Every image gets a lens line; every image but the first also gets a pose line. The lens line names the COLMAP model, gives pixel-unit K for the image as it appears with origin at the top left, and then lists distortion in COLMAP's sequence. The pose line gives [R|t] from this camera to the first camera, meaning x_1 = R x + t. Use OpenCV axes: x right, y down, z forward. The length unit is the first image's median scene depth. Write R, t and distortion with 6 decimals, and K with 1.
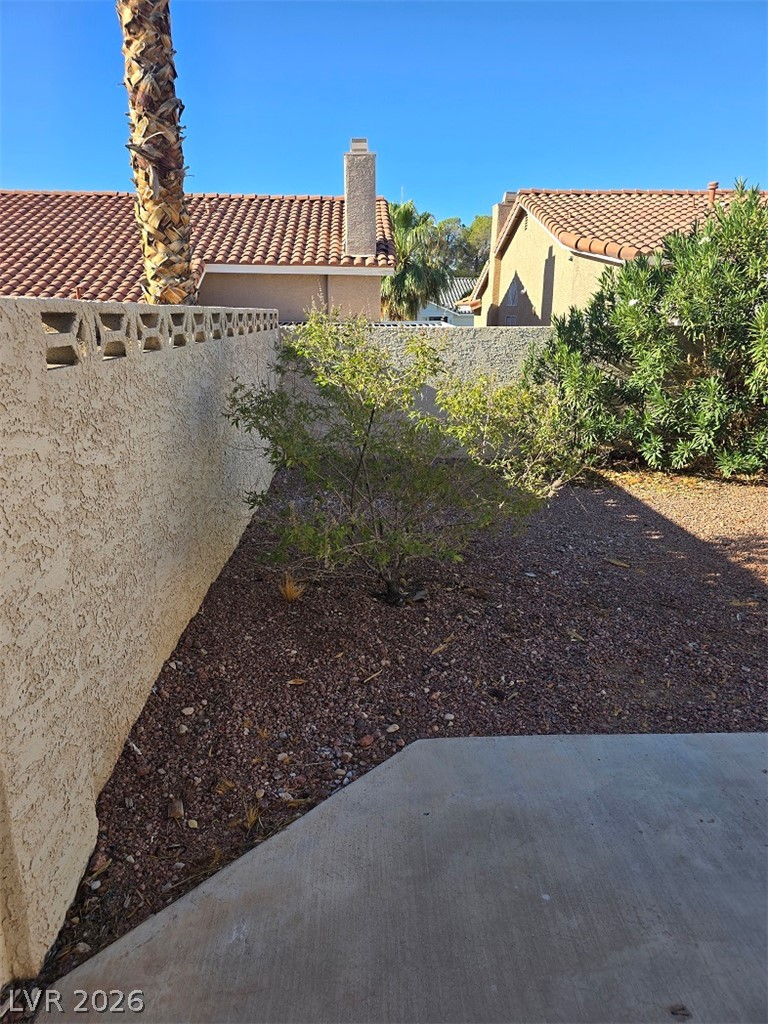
lens RADIAL K [[681.4, 0, 384.0], [0, 681.4, 512.0], [0, 0, 1]] dist [0.076037, -0.077926]
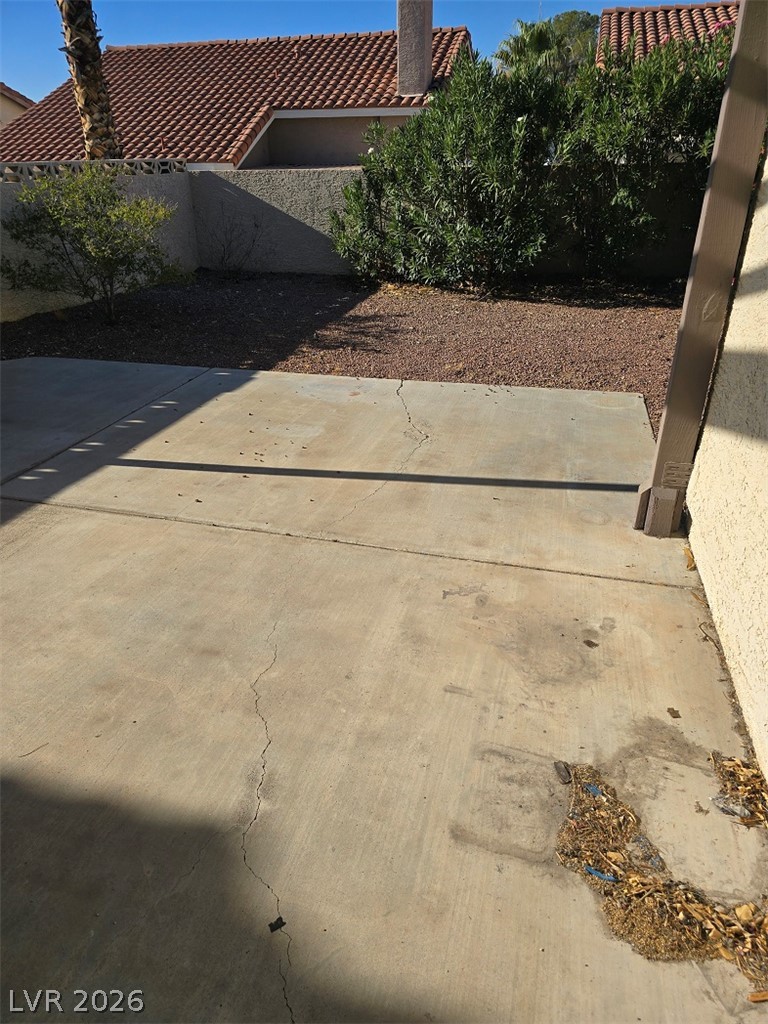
lens RADIAL K [[678.3, 0, 387.0], [0, 678.3, 515.2], [0, 0, 1]] dist [0.057368, -0.035690]
pose [[0.959642, 0.113082, -0.257487, 1.000751], [-0.057480, 0.975135, 0.214030, 0.147217], [0.275287, -0.190592, 0.942280, -0.559787]]
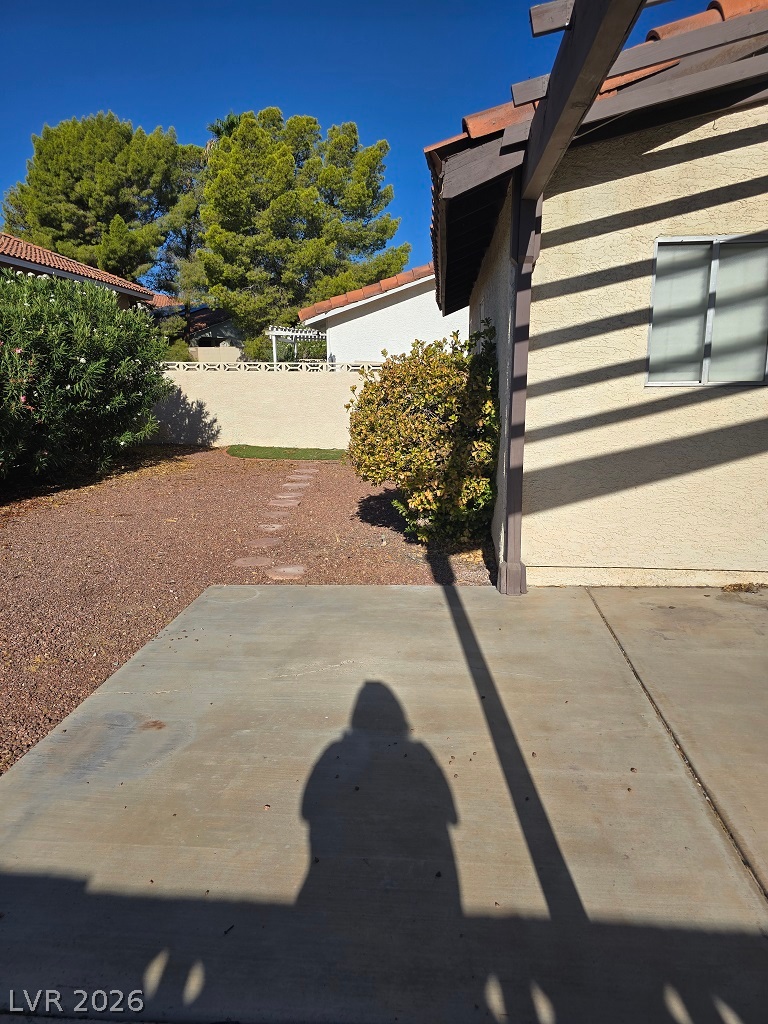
lens RADIAL K [[681.4, 0, 384.0], [0, 681.4, 512.0], [0, 0, 1]] dist [0.076037, -0.077926]
pose [[0.128706, -0.200837, 0.971133, 0.116324], [0.277408, 0.947474, 0.159178, -0.033409], [-0.952092, 0.248913, 0.177660, 0.101974]]
